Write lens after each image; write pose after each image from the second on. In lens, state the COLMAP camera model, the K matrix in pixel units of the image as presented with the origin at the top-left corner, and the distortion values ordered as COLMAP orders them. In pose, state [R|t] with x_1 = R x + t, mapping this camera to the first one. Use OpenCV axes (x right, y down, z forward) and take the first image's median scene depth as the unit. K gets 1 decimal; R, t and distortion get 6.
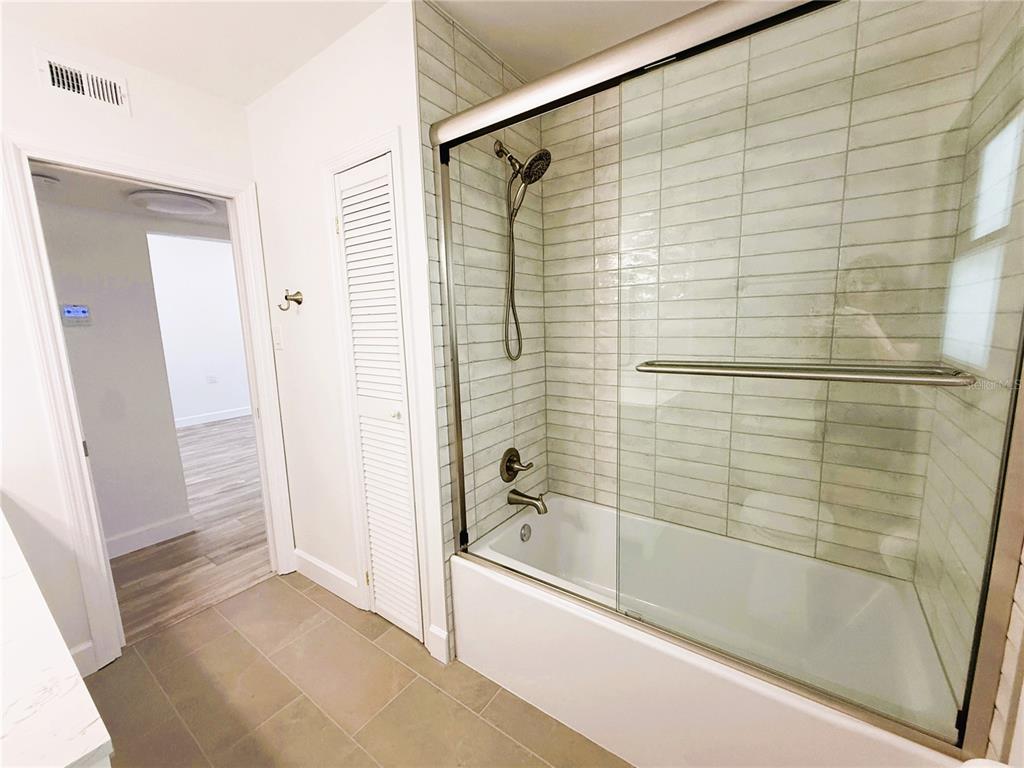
lens RADIAL K [[411.5, 0, 514.4], [0, 411.5, 385.3], [0, 0, 1]] dist [0.000992, 0.000219]
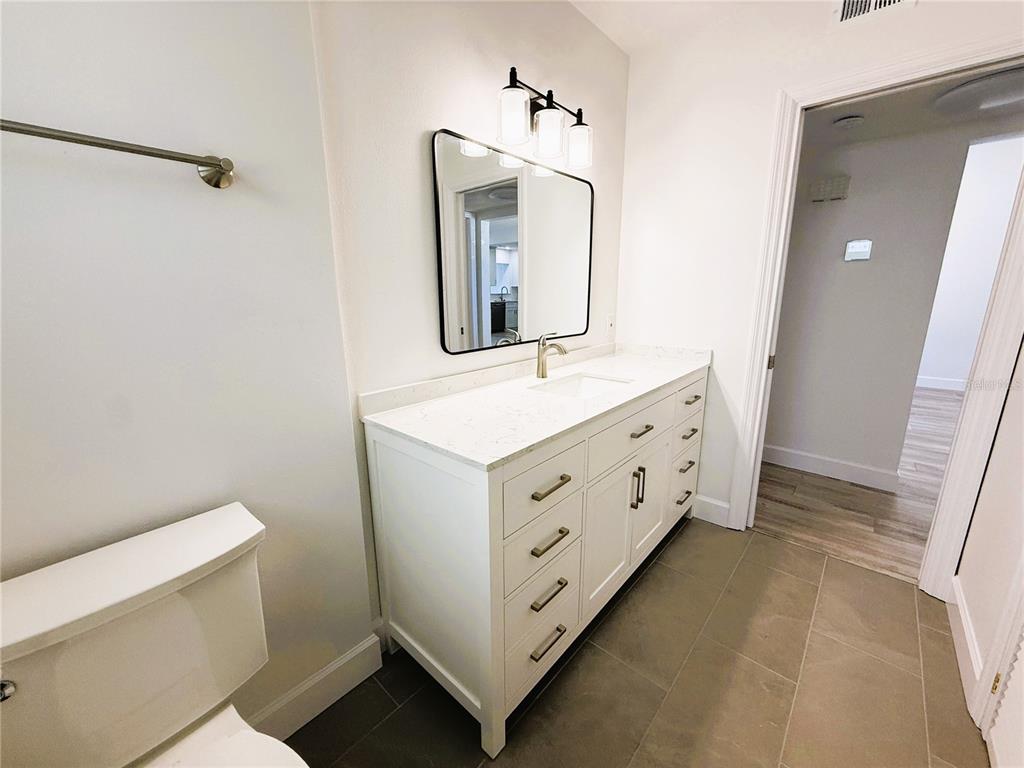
lens RADIAL K [[411.5, 0, 515.9], [0, 411.5, 388.6], [0, 0, 1]] dist [0.000992, 0.000219]
pose [[-0.109890, 0.263435, -0.958398, 0.150869], [-0.135691, 0.951234, 0.277024, -0.004295], [0.984638, 0.160488, -0.068785, 0.253454]]
